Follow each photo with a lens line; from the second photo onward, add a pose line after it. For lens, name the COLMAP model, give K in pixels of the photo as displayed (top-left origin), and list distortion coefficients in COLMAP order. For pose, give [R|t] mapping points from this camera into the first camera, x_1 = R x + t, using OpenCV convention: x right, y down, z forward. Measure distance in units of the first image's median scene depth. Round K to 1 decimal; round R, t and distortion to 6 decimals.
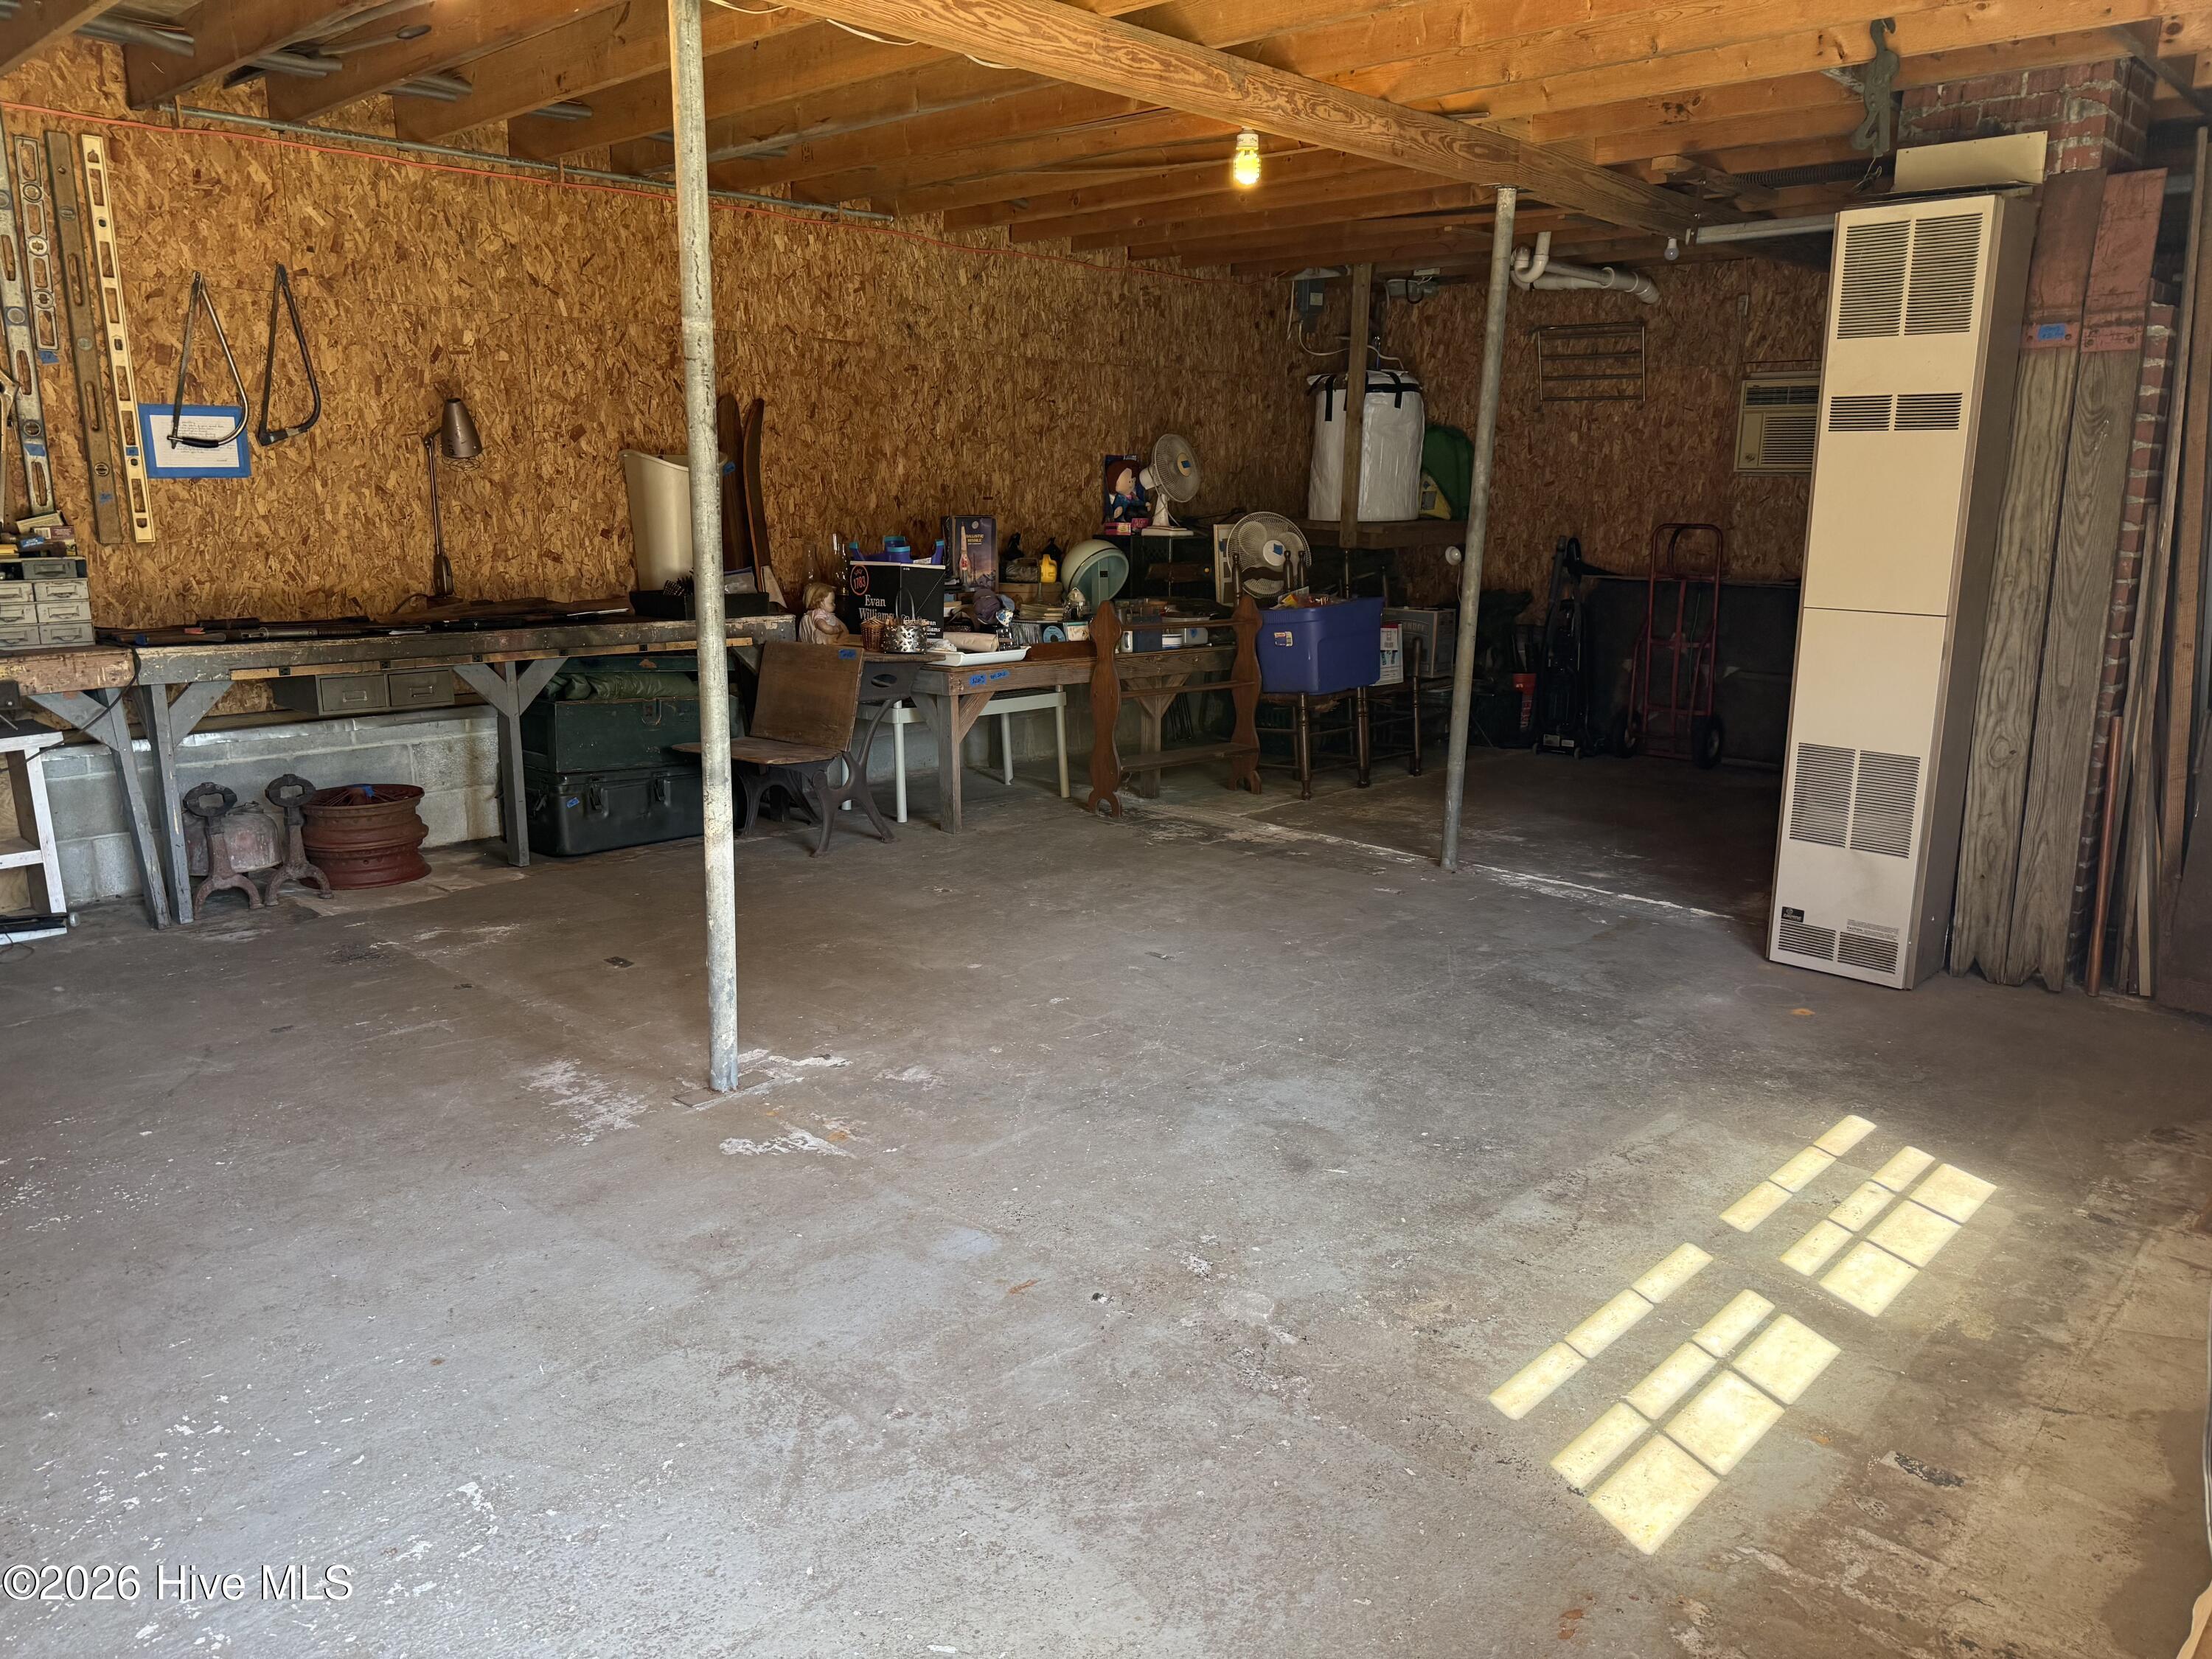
lens RADIAL K [[1556.7, 0, 1110.8], [0, 1556.7, 832.4], [0, 0, 1]] dist [0.034777, -0.045047]
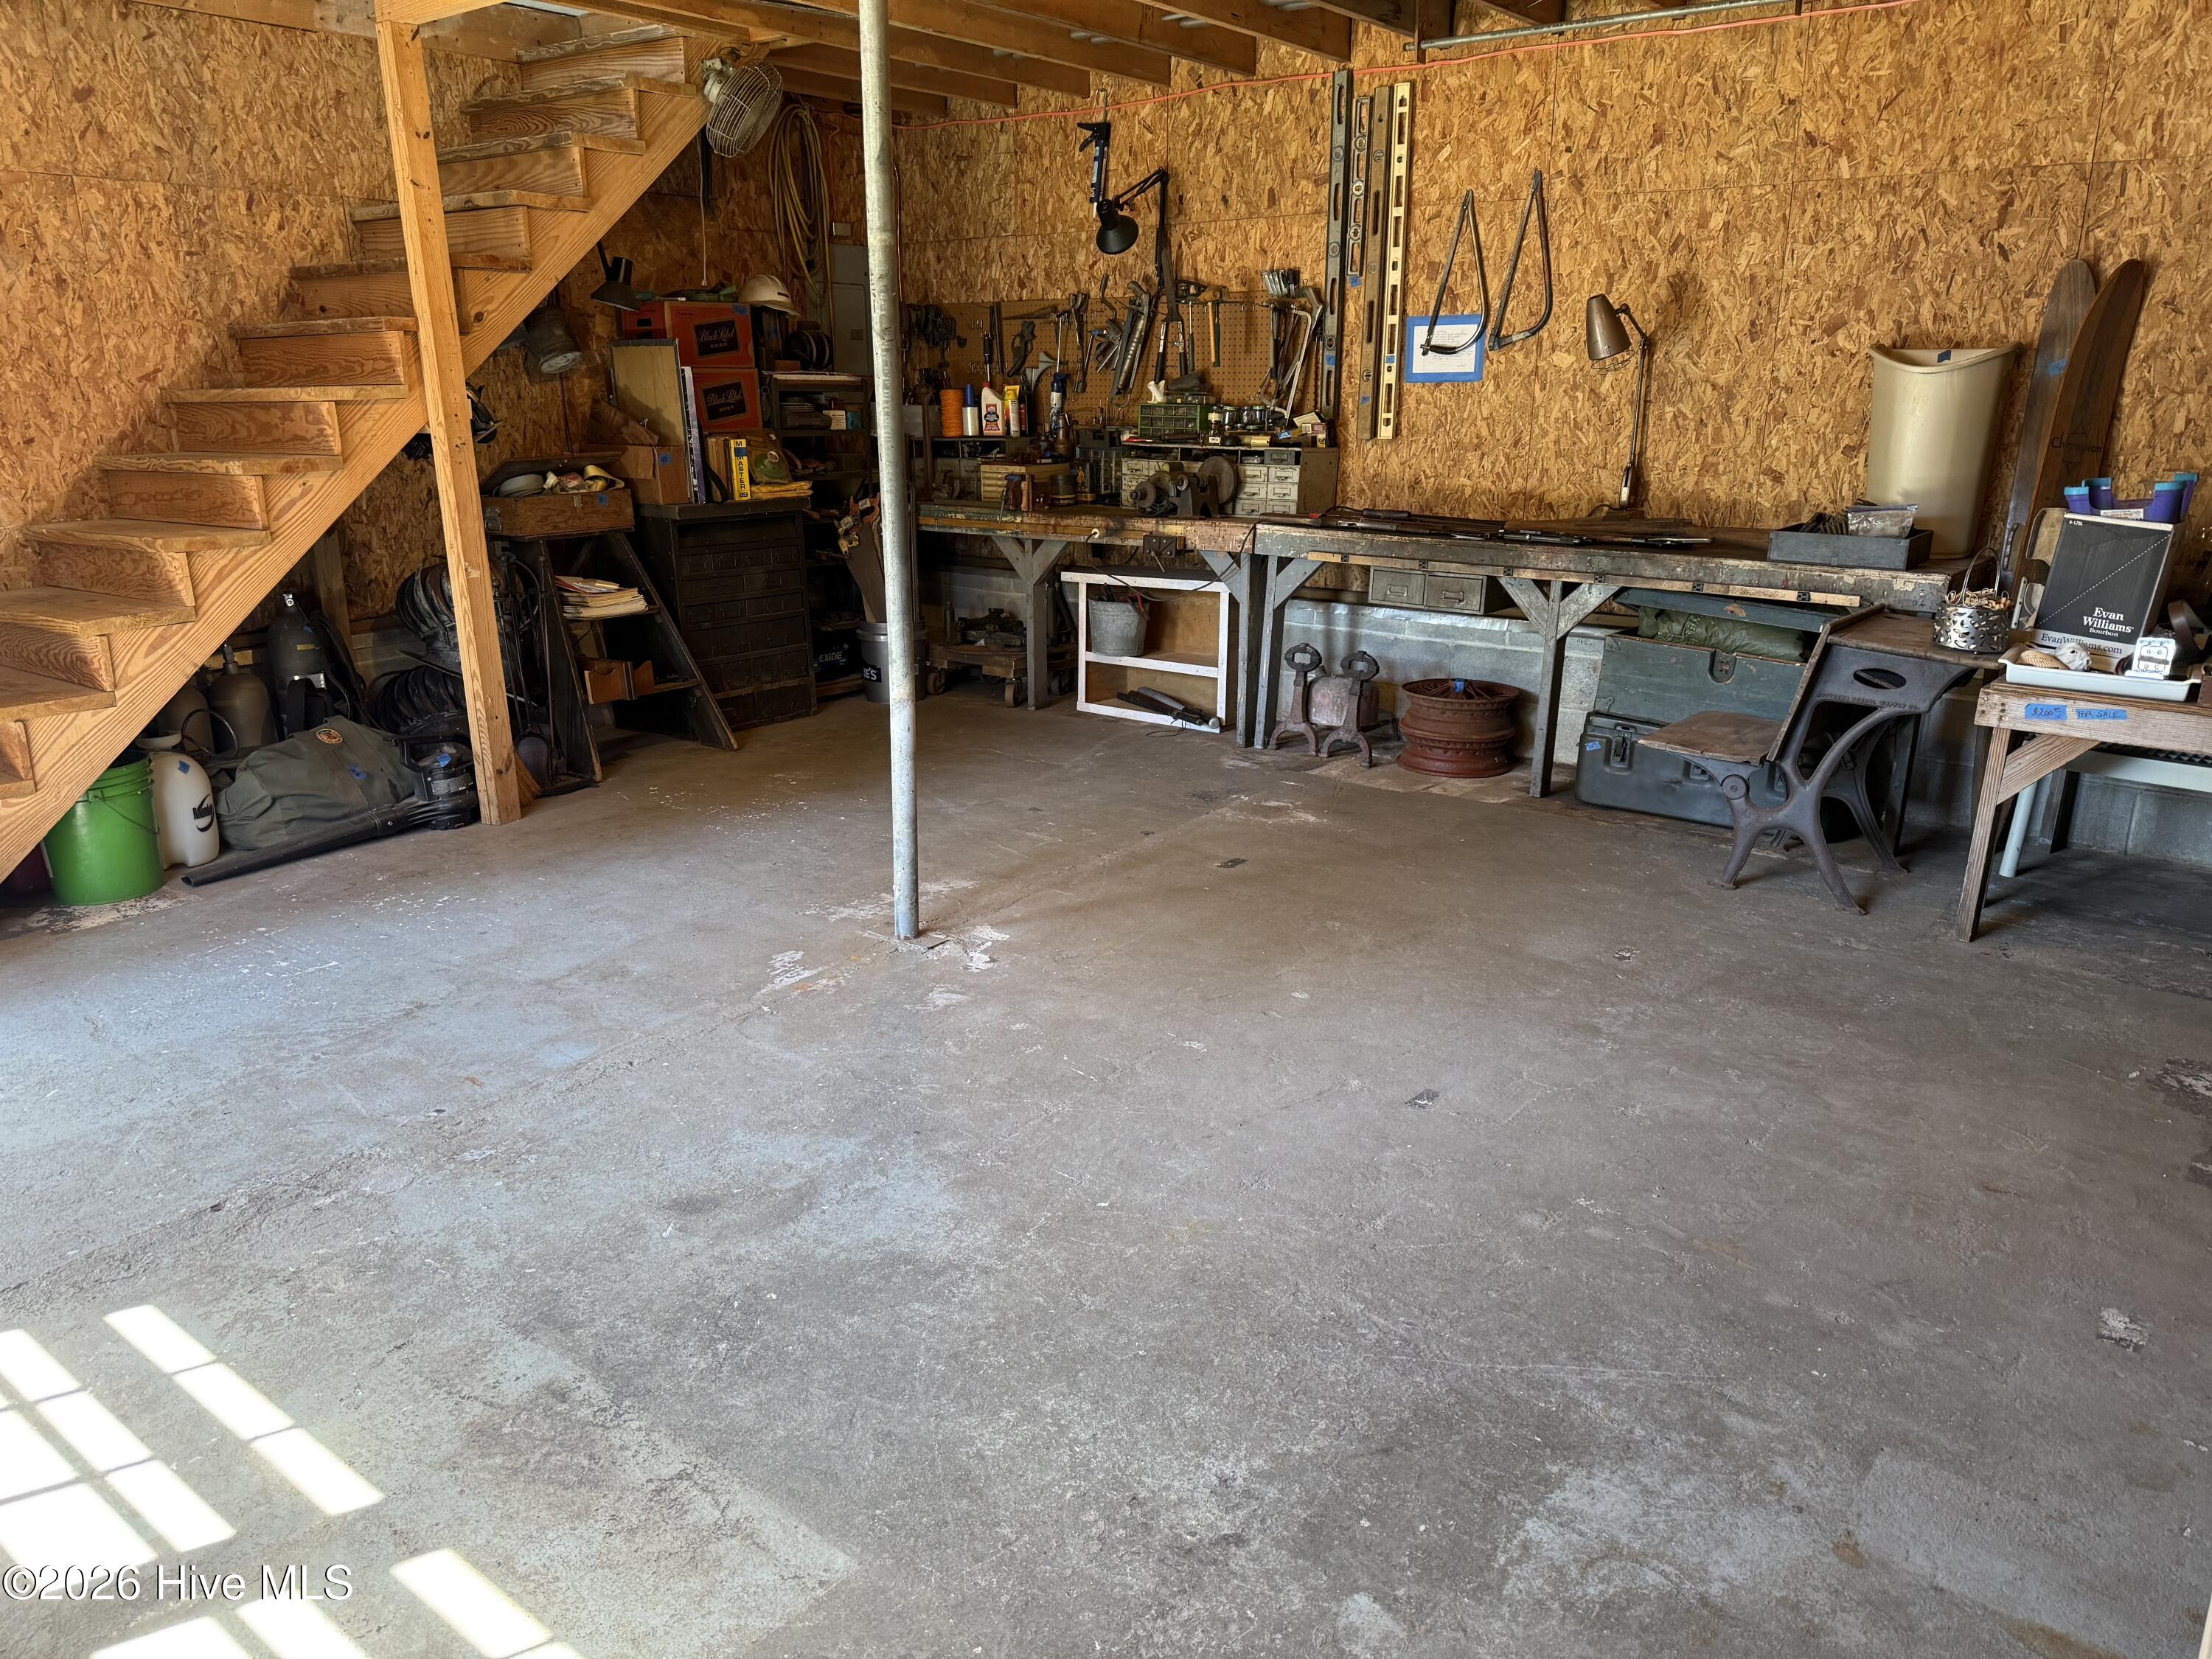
lens RADIAL K [[1556.7, 0, 1099.9], [0, 1556.7, 846.2], [0, 0, 1]] dist [0.034777, -0.045047]
pose [[0.101076, 0.283293, -0.953692, 0.571790], [-0.222116, 0.940831, 0.255932, -0.149936], [0.969767, 0.185961, 0.158020, 0.667038]]
